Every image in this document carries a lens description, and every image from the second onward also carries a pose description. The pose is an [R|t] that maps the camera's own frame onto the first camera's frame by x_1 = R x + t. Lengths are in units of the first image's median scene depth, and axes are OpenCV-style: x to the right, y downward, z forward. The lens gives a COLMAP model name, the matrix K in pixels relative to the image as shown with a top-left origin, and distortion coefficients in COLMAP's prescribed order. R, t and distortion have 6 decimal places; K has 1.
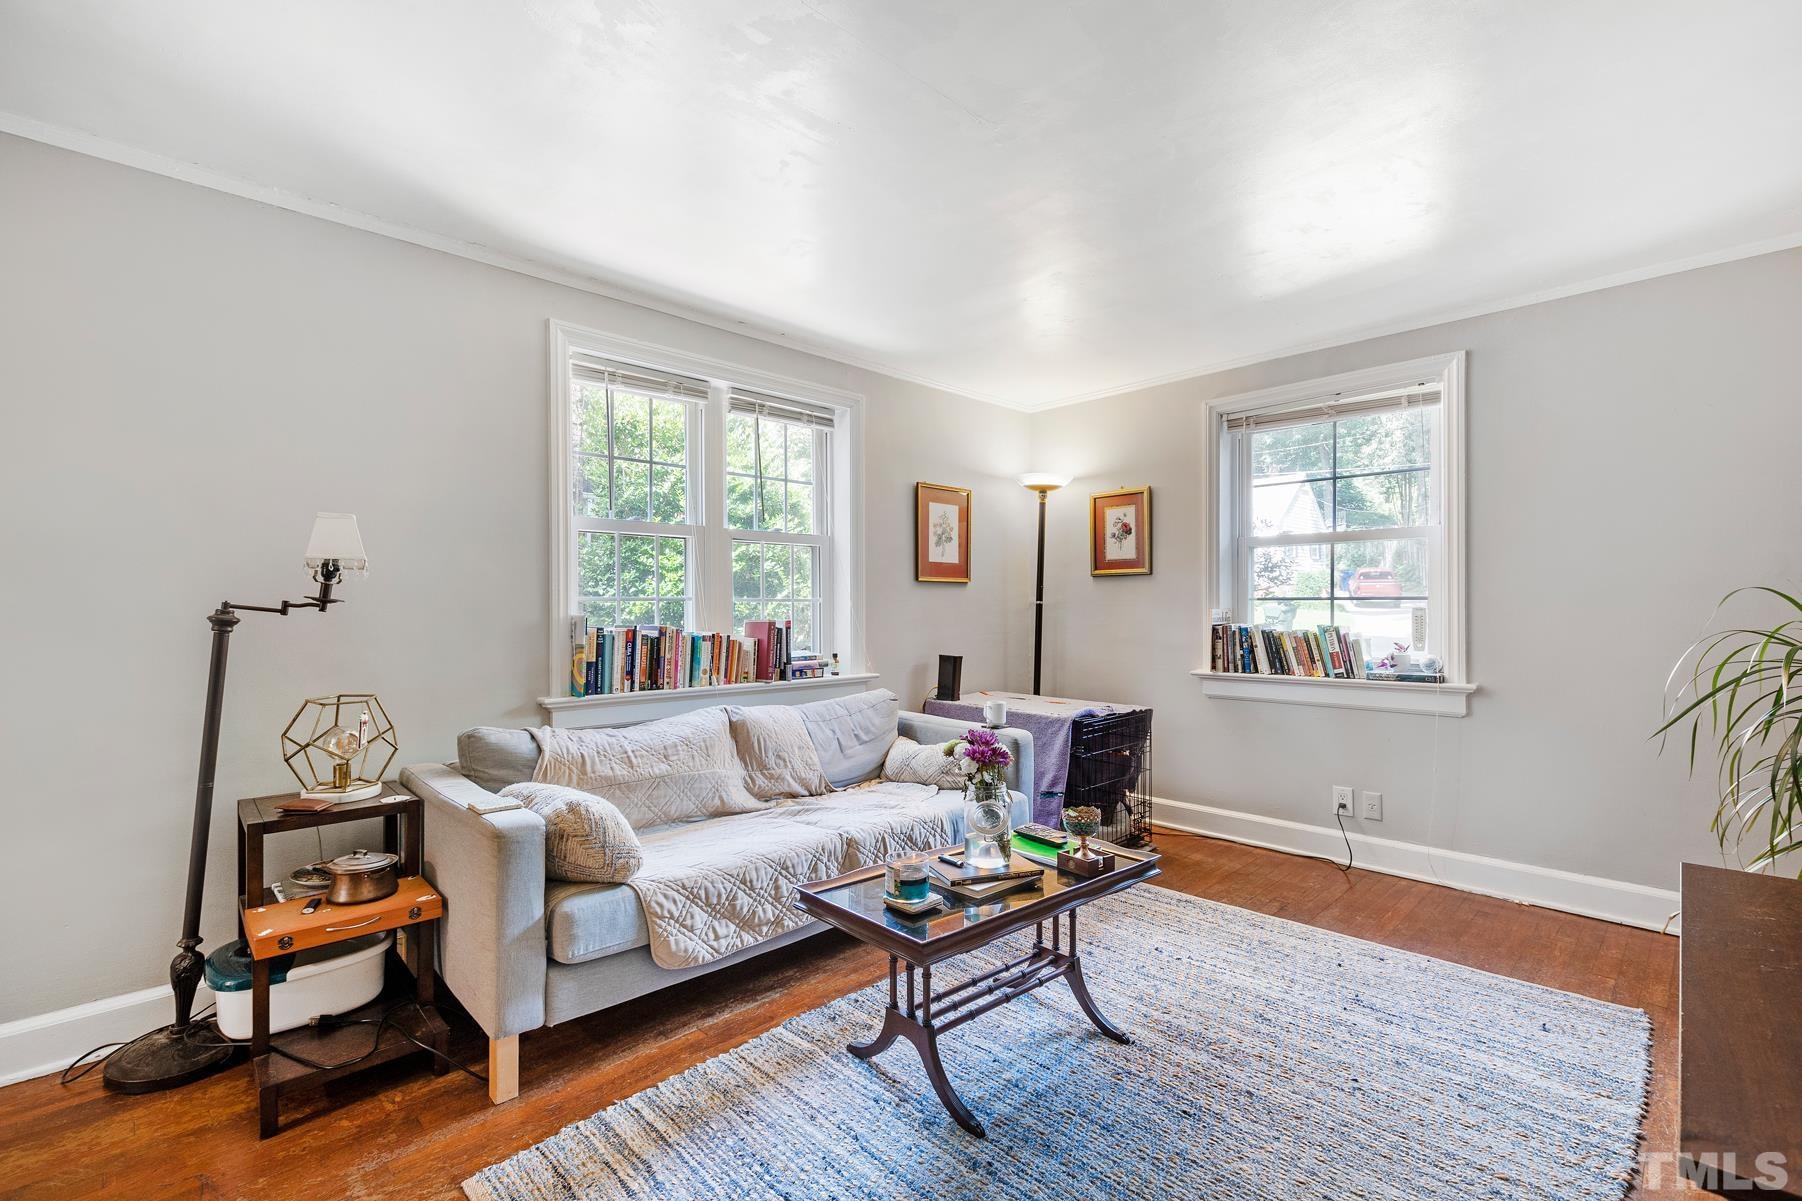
lens RADIAL K [[795.5, 0, 857.7], [0, 795.5, 608.6], [0, 0, 1]] dist [-0.014963, 0.000015]
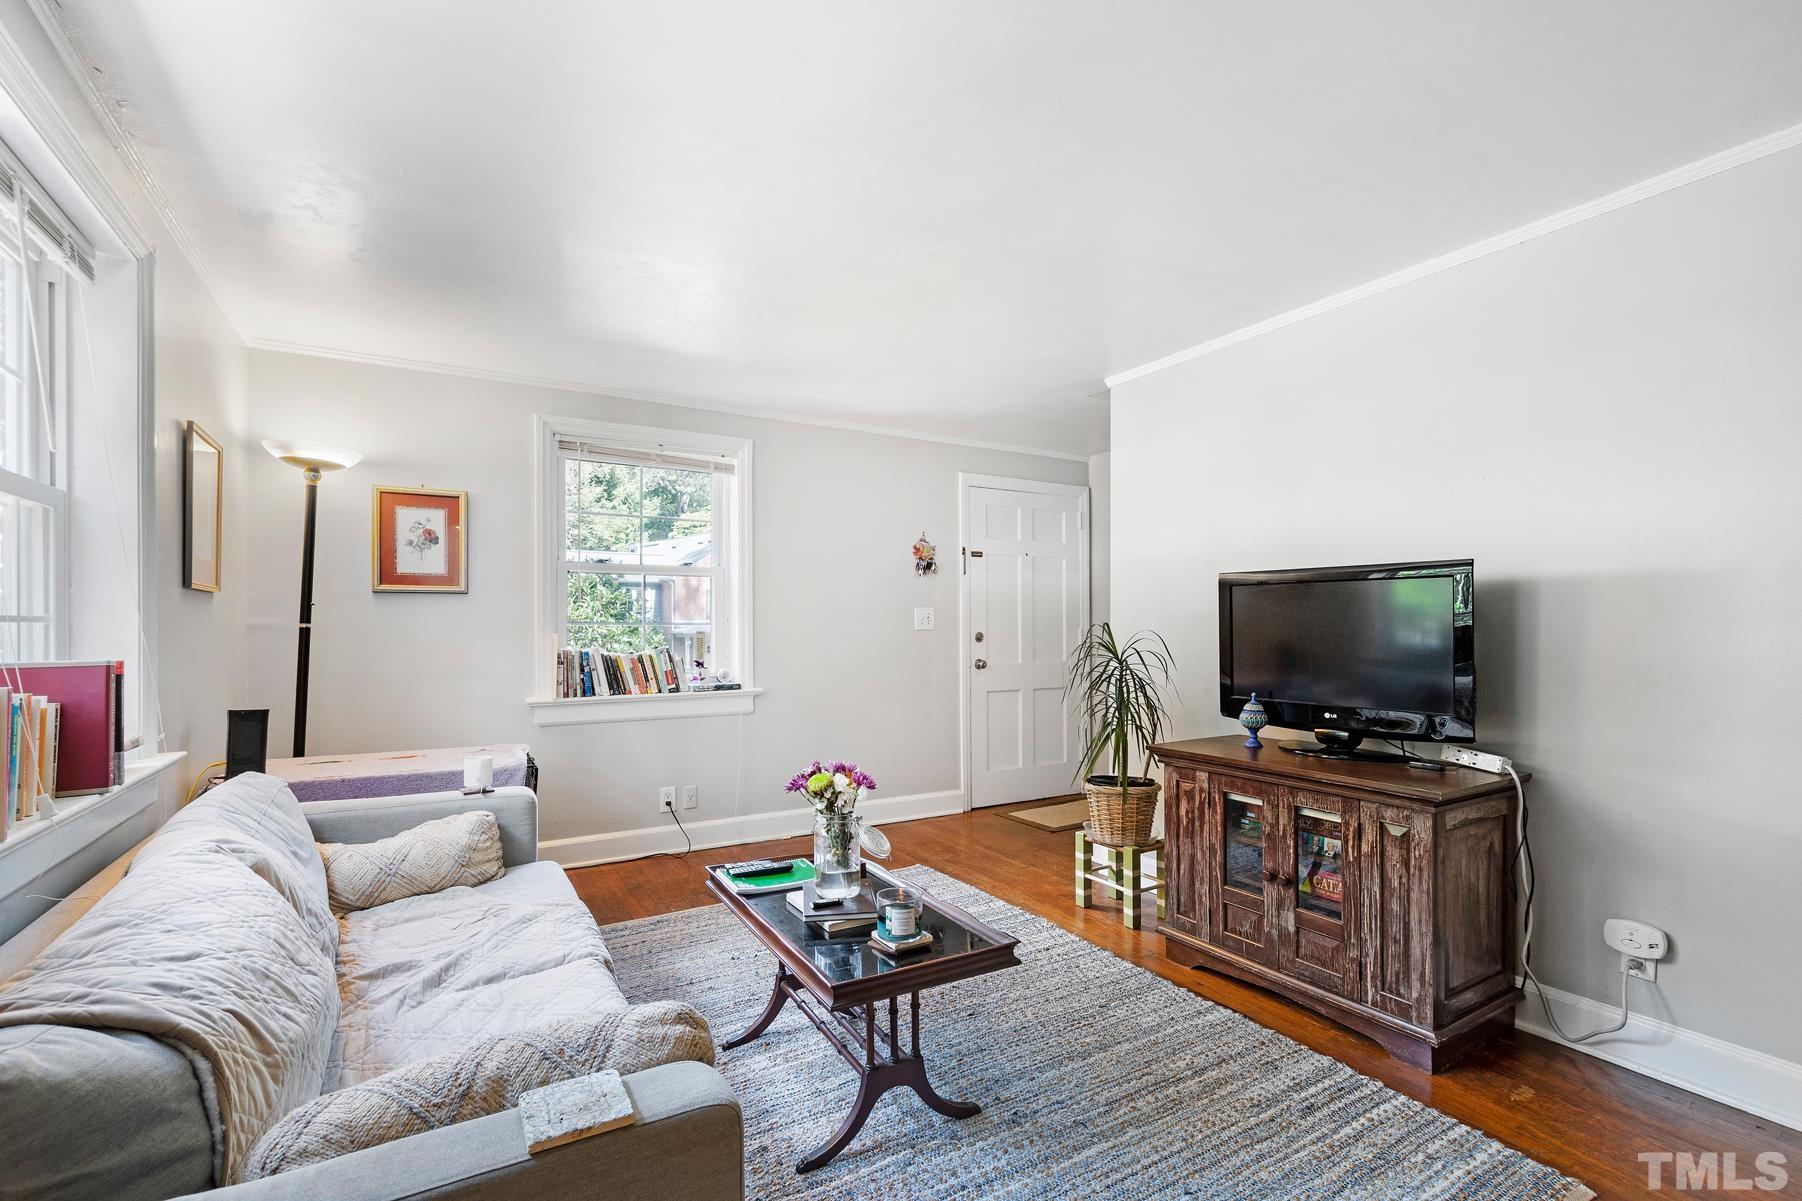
lens RADIAL K [[795.5, 0, 934.7], [0, 795.5, 626.6], [0, 0, 1]] dist [-0.014963, 0.000015]
pose [[0.172400, 0.004396, 0.985017, -0.451204], [0.002475, 0.999985, -0.004896, -0.002179], [-0.985024, 0.003282, 0.172386, 0.408080]]
